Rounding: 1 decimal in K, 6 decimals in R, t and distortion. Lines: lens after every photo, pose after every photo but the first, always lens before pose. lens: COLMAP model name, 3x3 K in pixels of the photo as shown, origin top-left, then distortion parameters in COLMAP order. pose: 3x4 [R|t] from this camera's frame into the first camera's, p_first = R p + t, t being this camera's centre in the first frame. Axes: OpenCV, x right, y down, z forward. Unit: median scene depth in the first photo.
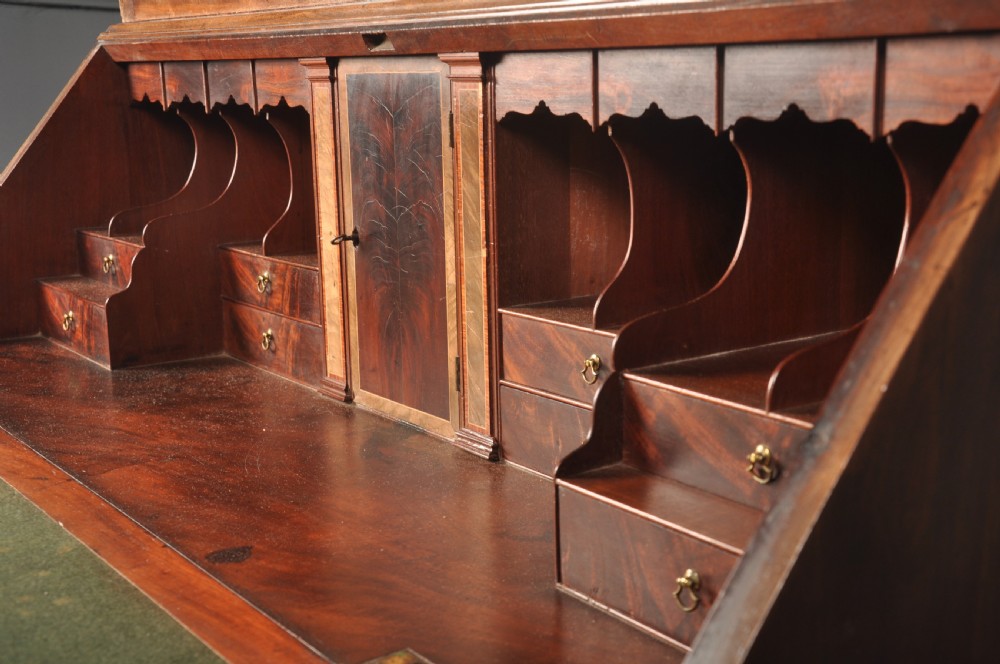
lens RADIAL K [[1369.8, 0, 496.4], [0, 1369.8, 330.3], [0, 0, 1]] dist [0.110212, 0.000000]
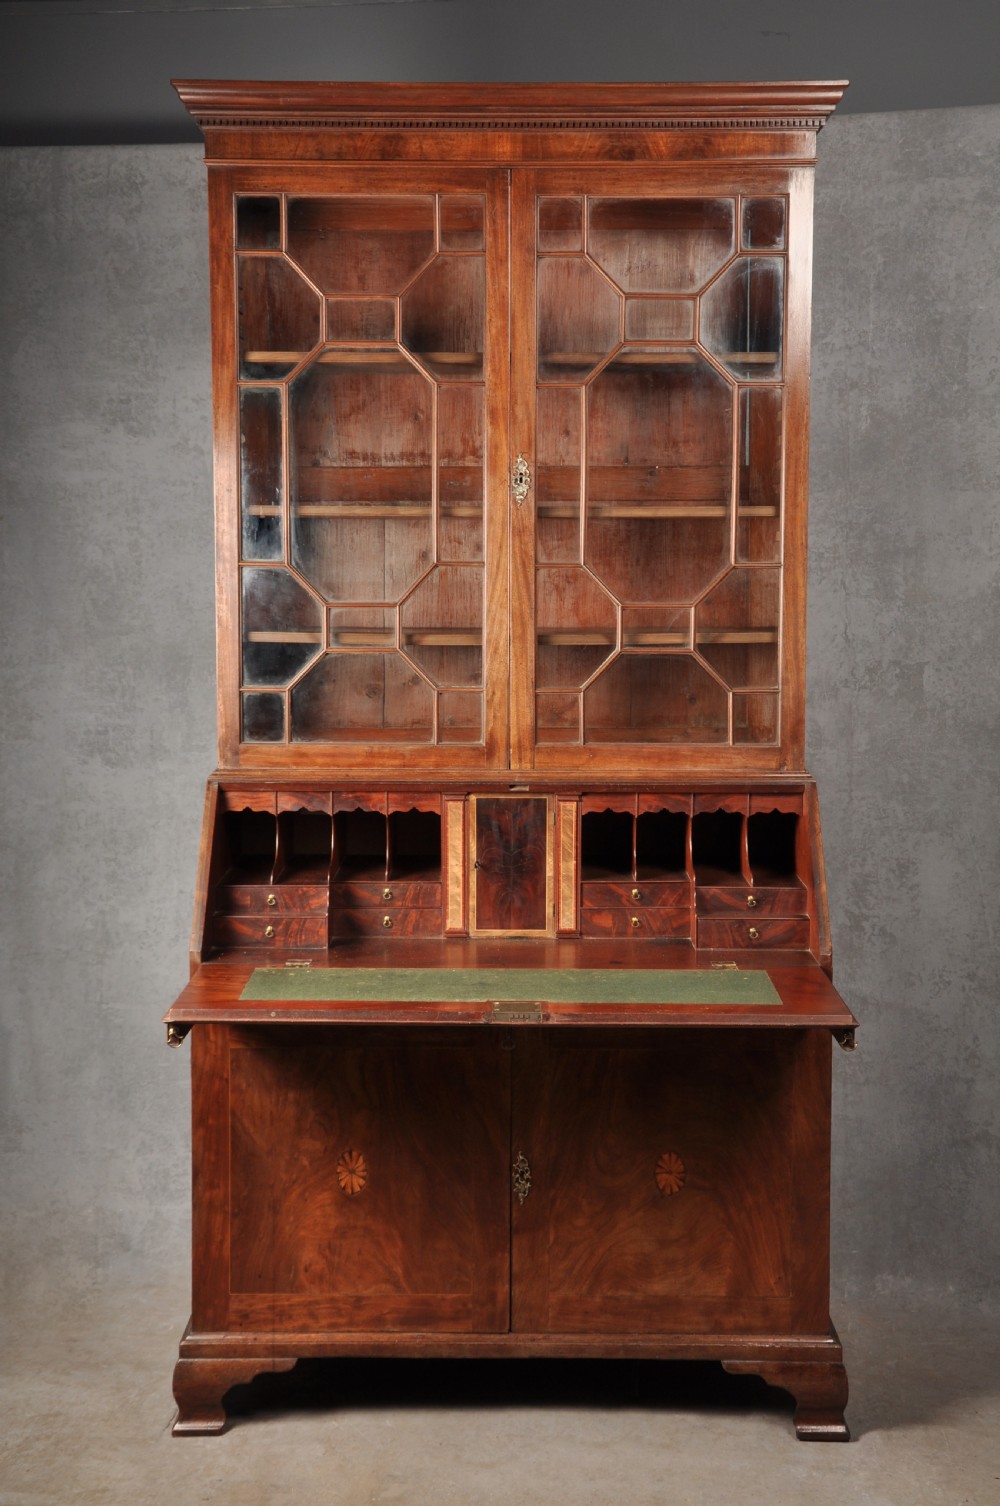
lens RADIAL K [[2074.5, 0, 506.8], [0, 2074.5, 752.4], [0, 0, 1]] dist [0.140064, 0.000000]
pose [[0.561933, -0.055273, 0.825334, -3.079944], [0.139927, 0.989737, -0.028987, -0.151313], [-0.815262, 0.131776, 0.563900, -1.112307]]
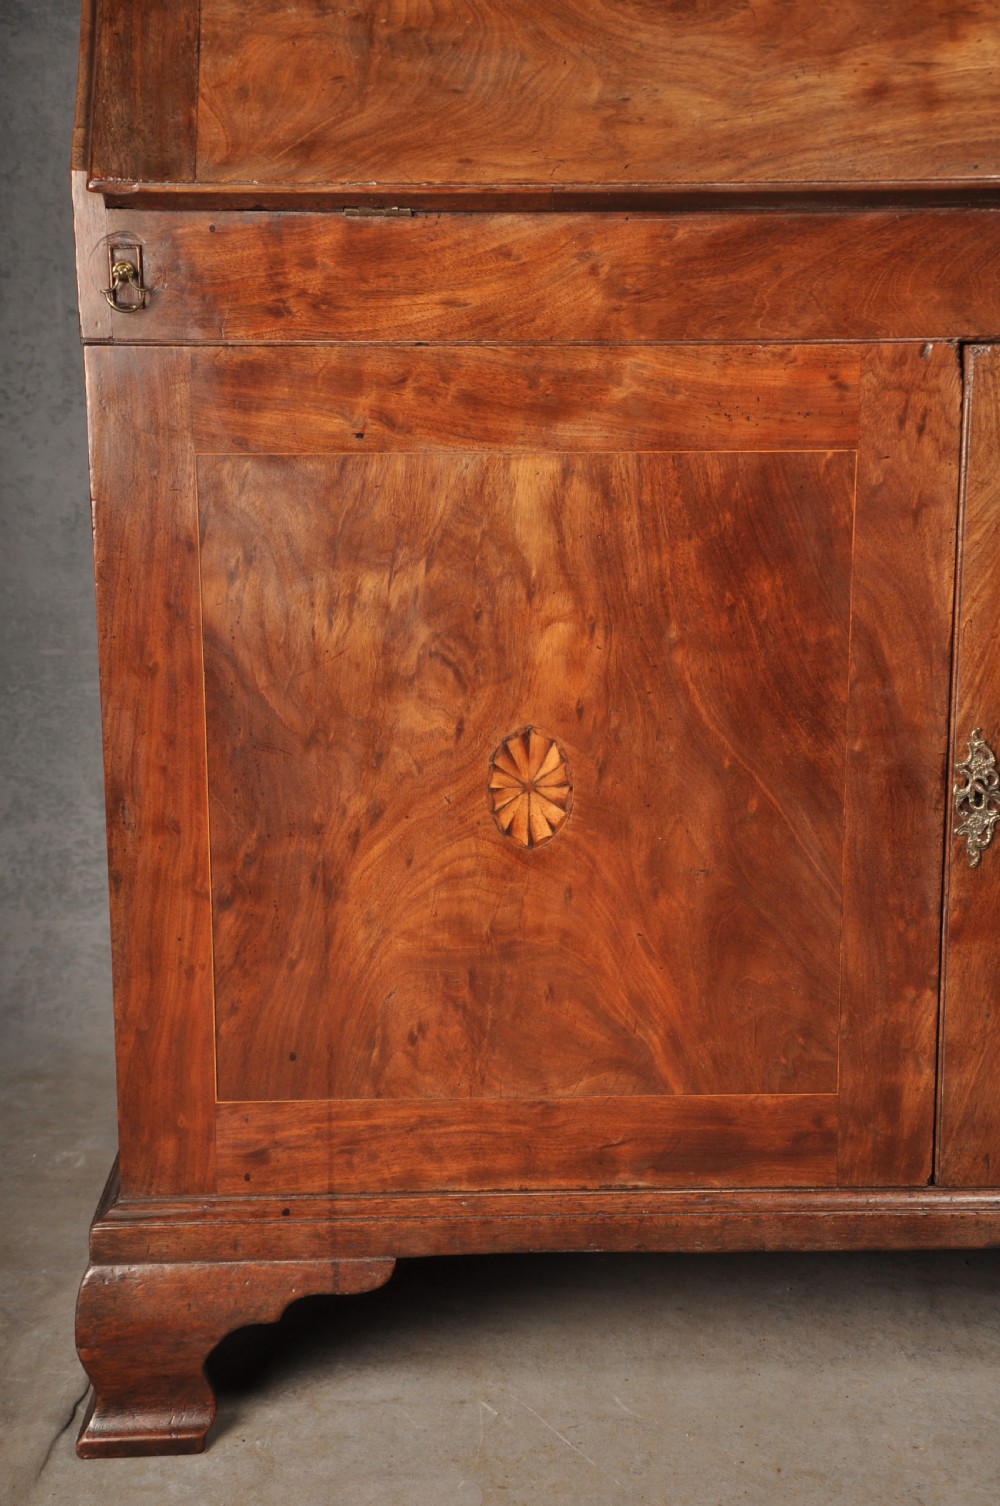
lens RADIAL K [[2074.5, 0, 494.7], [0, 2074.5, 759.7], [0, 0, 1]] dist [0.140064, 0.000000]
pose [[0.536657, -0.152766, 0.829856, -1.496446], [0.152543, 0.984835, 0.082648, 0.272847], [-0.829897, 0.082236, 0.551822, 0.438916]]
